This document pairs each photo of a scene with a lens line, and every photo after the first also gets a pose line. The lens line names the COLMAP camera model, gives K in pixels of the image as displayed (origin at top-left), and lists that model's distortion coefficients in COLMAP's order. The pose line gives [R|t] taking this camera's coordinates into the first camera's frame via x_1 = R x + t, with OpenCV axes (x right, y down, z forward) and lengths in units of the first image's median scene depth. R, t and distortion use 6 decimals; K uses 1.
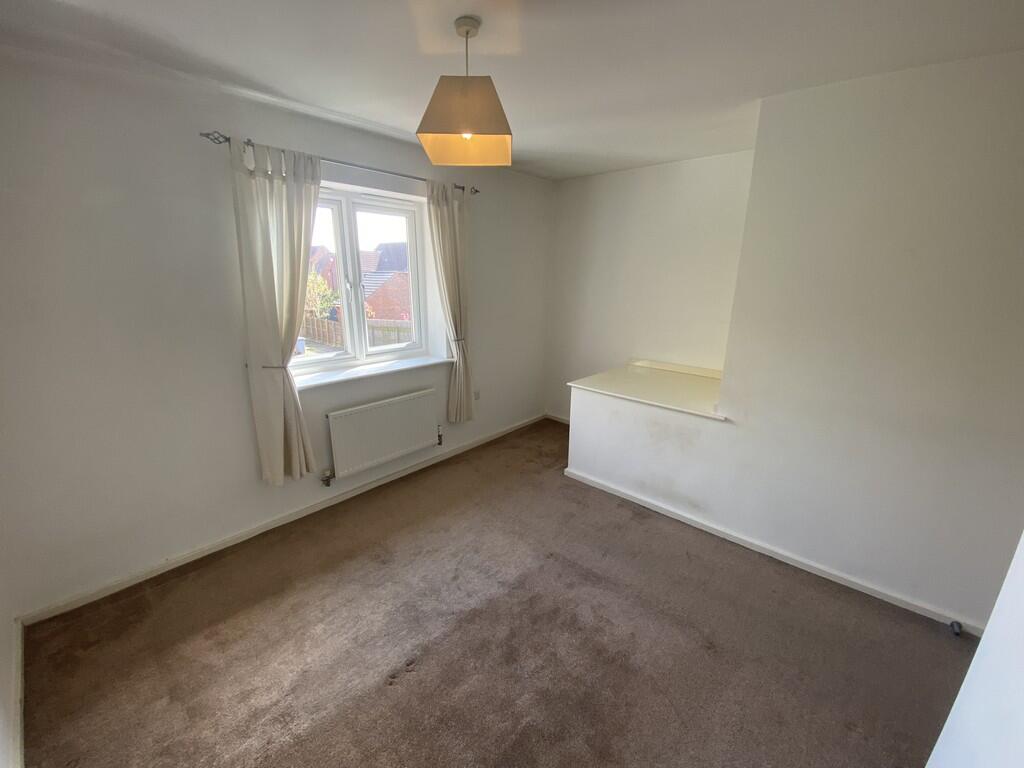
lens RADIAL K [[409.6, 0, 511.0], [0, 409.6, 389.7], [0, 0, 1]] dist [0.025410, -0.021521]
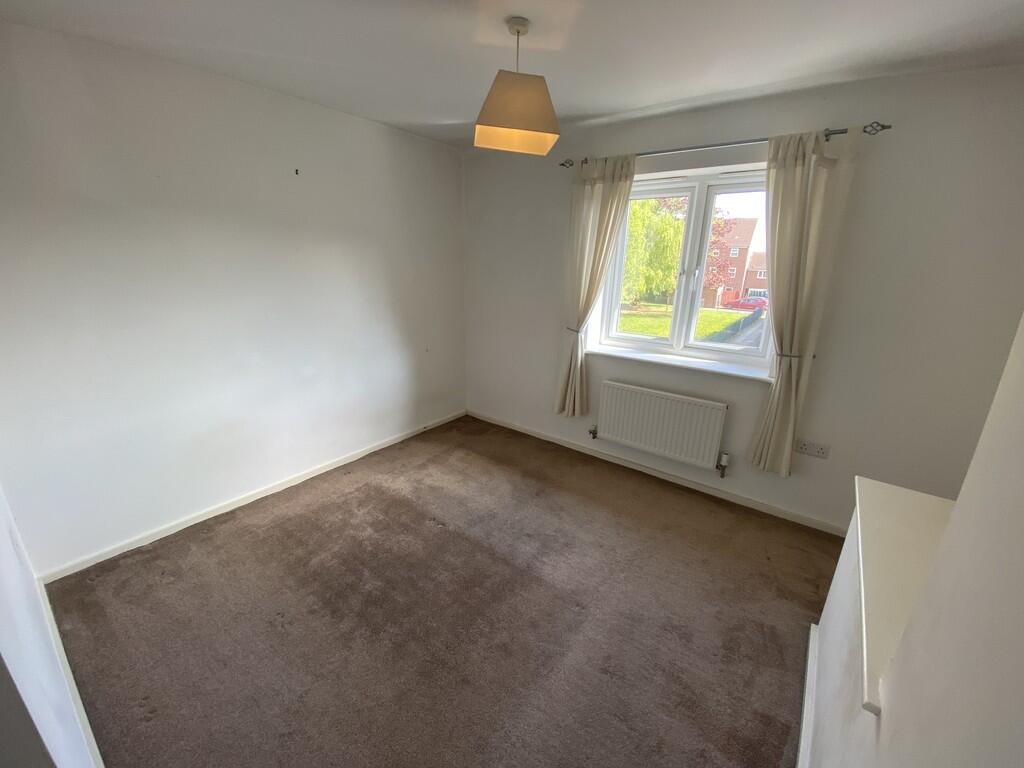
lens RADIAL K [[409.6, 0, 511.0], [0, 409.6, 389.7], [0, 0, 1]] dist [0.025410, -0.021521]
pose [[0.090731, 0.304057, -0.948323, 0.655392], [-0.295480, 0.917590, 0.265932, -0.149627], [0.951031, 0.256083, 0.173097, 0.556096]]
